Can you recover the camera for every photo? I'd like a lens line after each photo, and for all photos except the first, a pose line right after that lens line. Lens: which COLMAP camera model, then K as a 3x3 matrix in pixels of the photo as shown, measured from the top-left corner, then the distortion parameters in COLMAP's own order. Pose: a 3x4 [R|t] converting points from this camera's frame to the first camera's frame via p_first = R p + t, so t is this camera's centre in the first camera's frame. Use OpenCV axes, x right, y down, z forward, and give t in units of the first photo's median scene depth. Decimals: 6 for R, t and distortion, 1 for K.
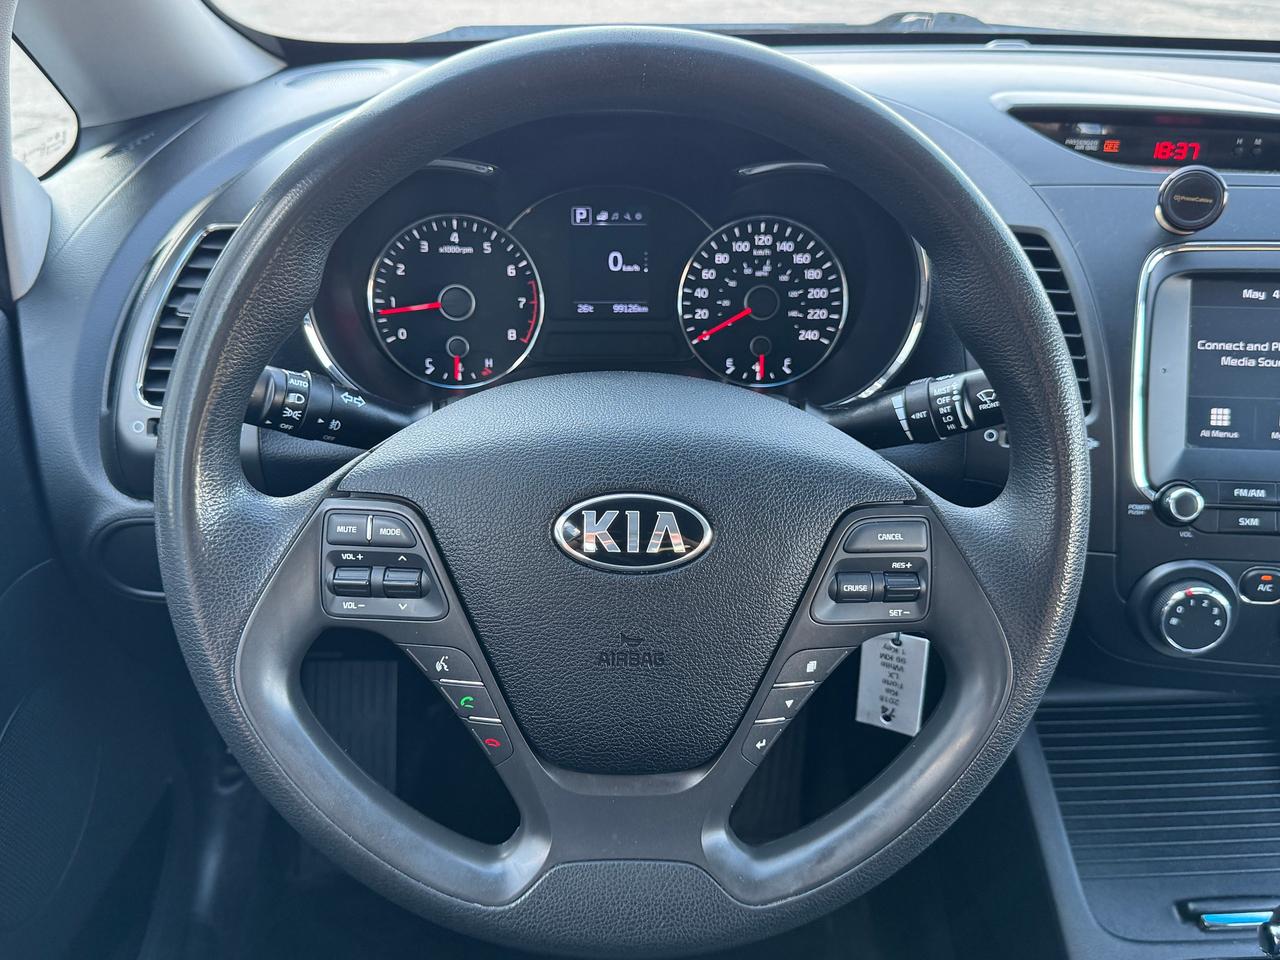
lens RADIAL K [[1118.9, 0, 640.0], [0, 1118.9, 480.0], [0, 0, 1]] dist [0.152906, -0.402165]
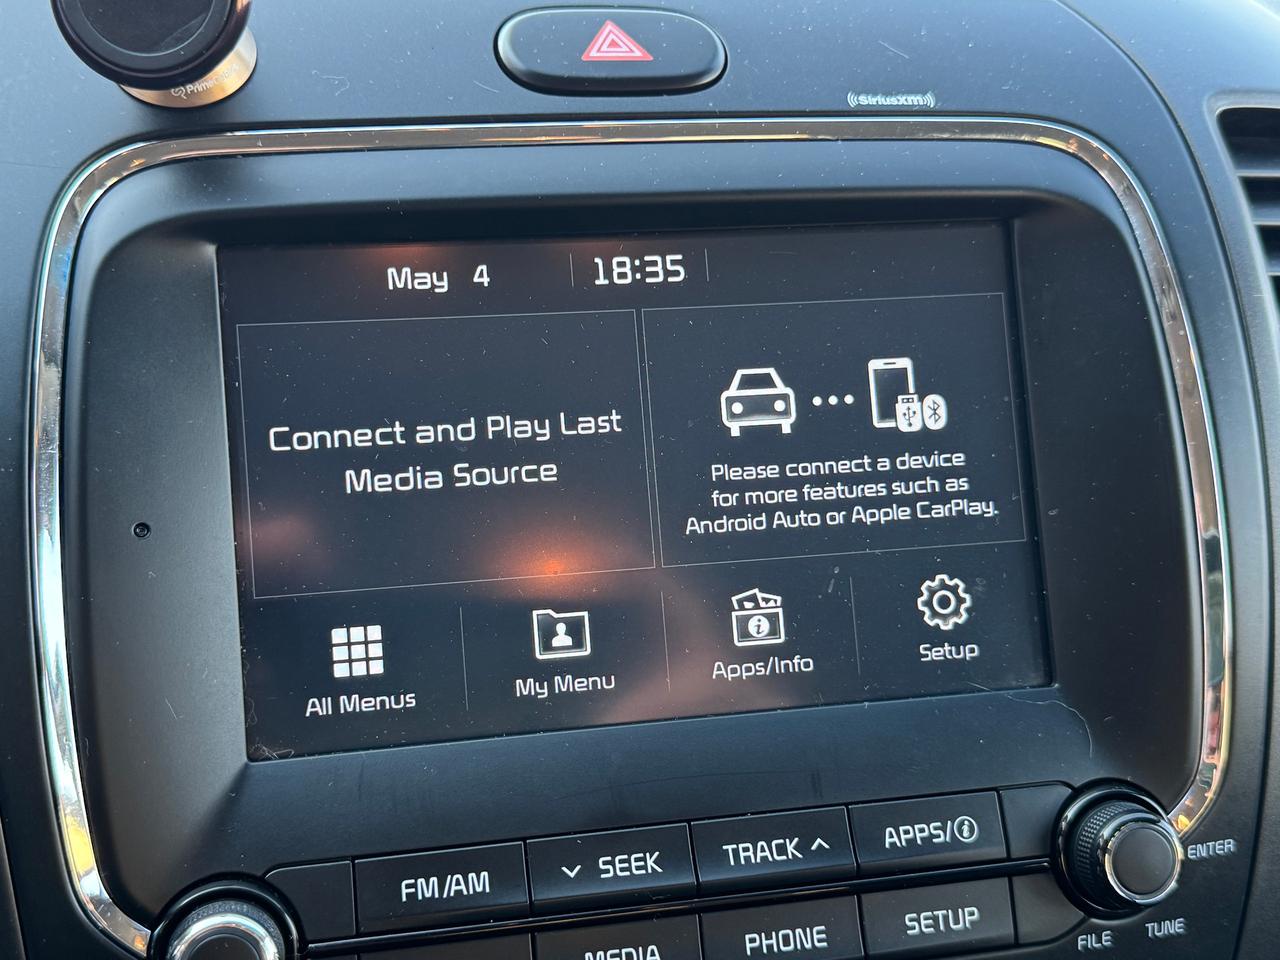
lens RADIAL K [[1582.1, 0, 640.0], [0, 1582.1, 480.0], [0, 0, 1]] dist [0.197951, -0.587280]
pose [[0.950289, -0.087322, 0.298874, 0.457018], [0.116873, 0.989720, -0.082436, -0.057317], [-0.288603, 0.113269, 0.950725, 0.529743]]
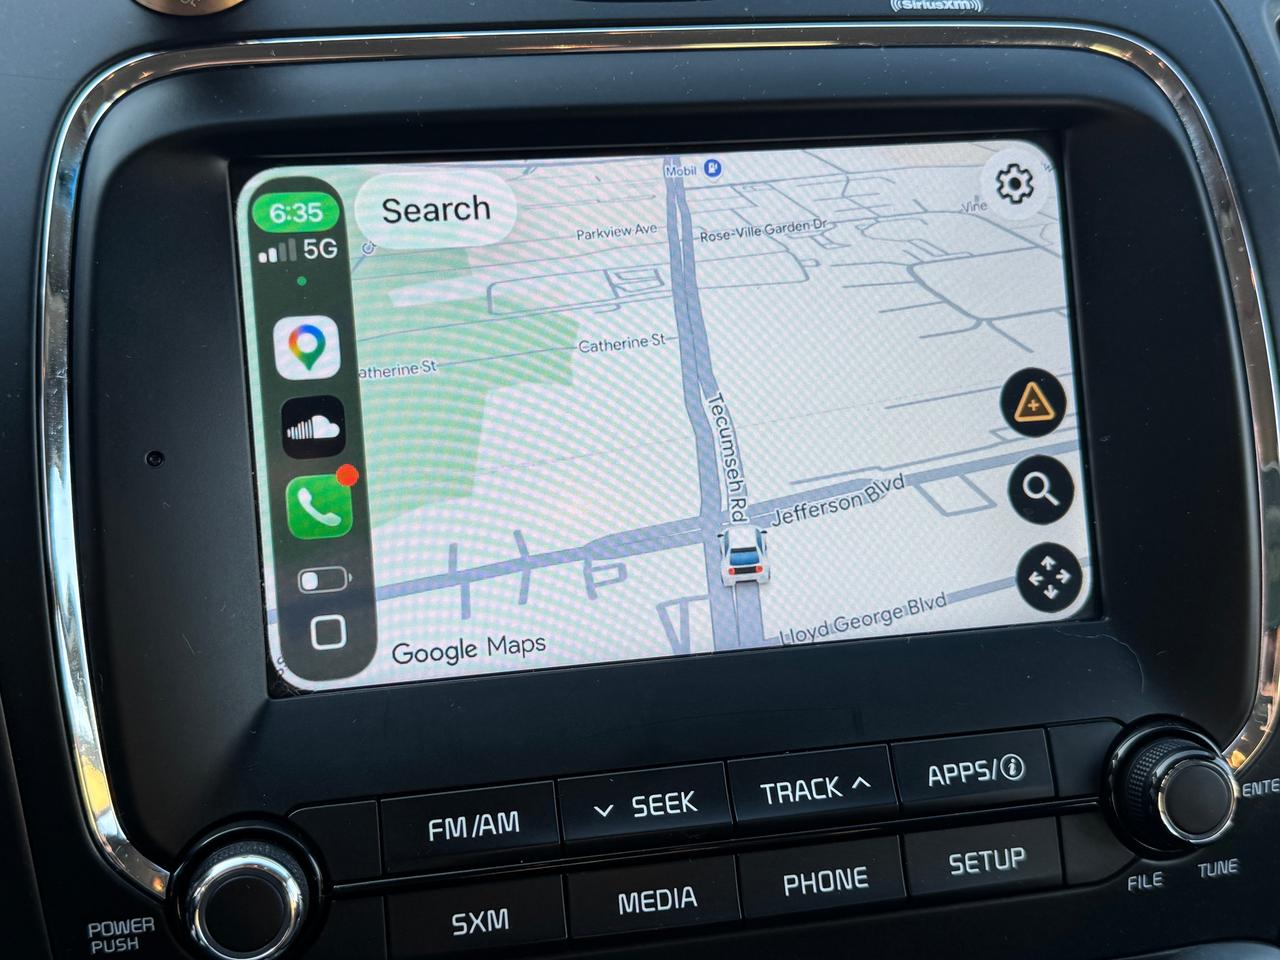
lens RADIAL K [[1582.1, 0, 640.0], [0, 1582.1, 480.0], [0, 0, 1]] dist [0.197951, -0.587280]
pose [[0.953383, -0.101279, 0.284259, 0.458583], [0.119526, 0.991692, -0.047550, -0.055073], [-0.277081, 0.079310, 0.957568, 0.549916]]
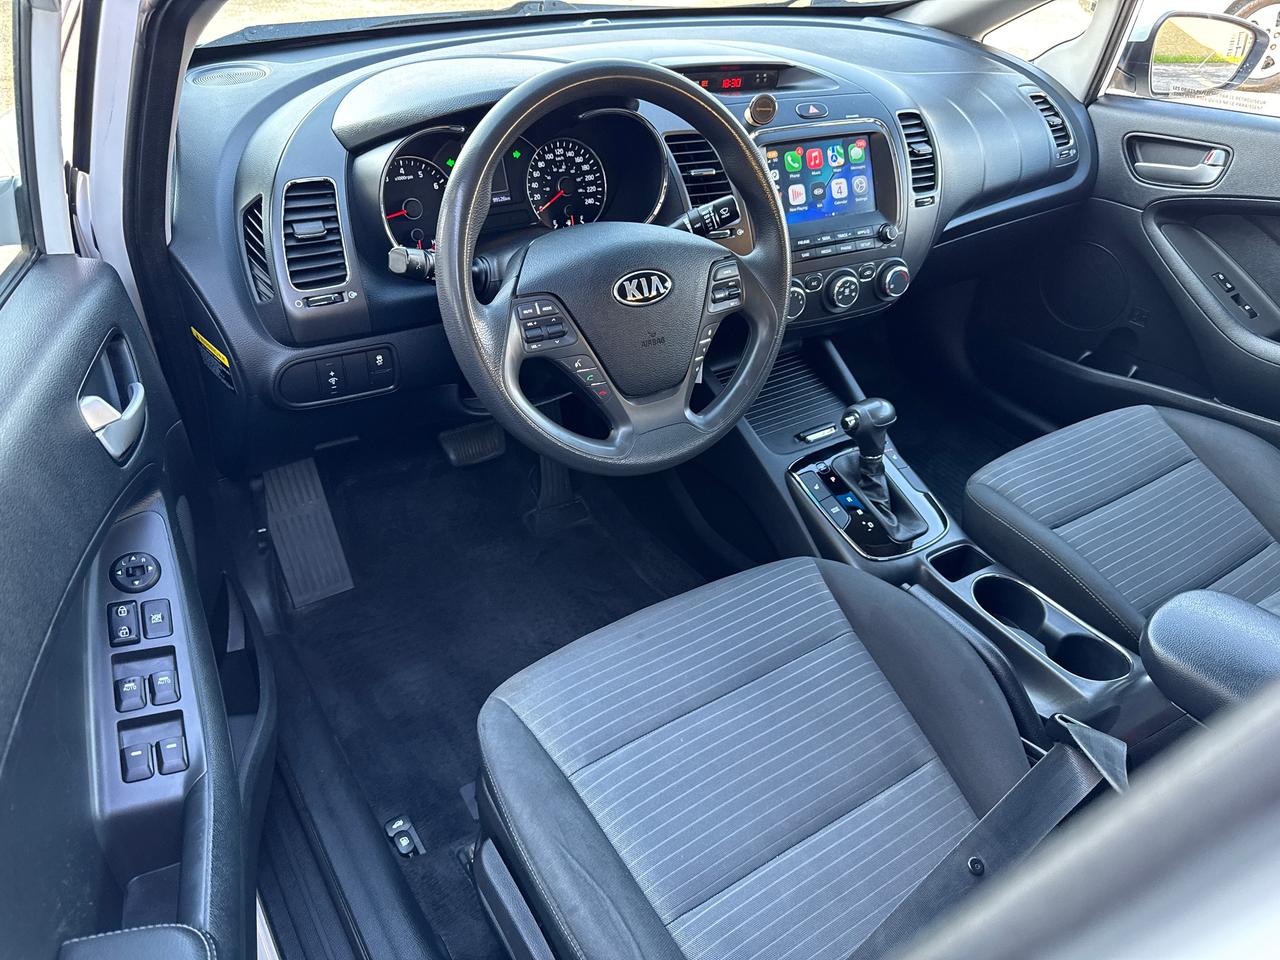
lens RADIAL K [[882.5, 0, 640.0], [0, 882.5, 480.0], [0, 0, 1]] dist [0.072229, -0.133410]
pose [[0.857942, -0.276260, 0.433146, -0.638863], [0.204021, 0.956992, 0.206258, 0.033382], [-0.471498, -0.088587, 0.877406, -0.448139]]
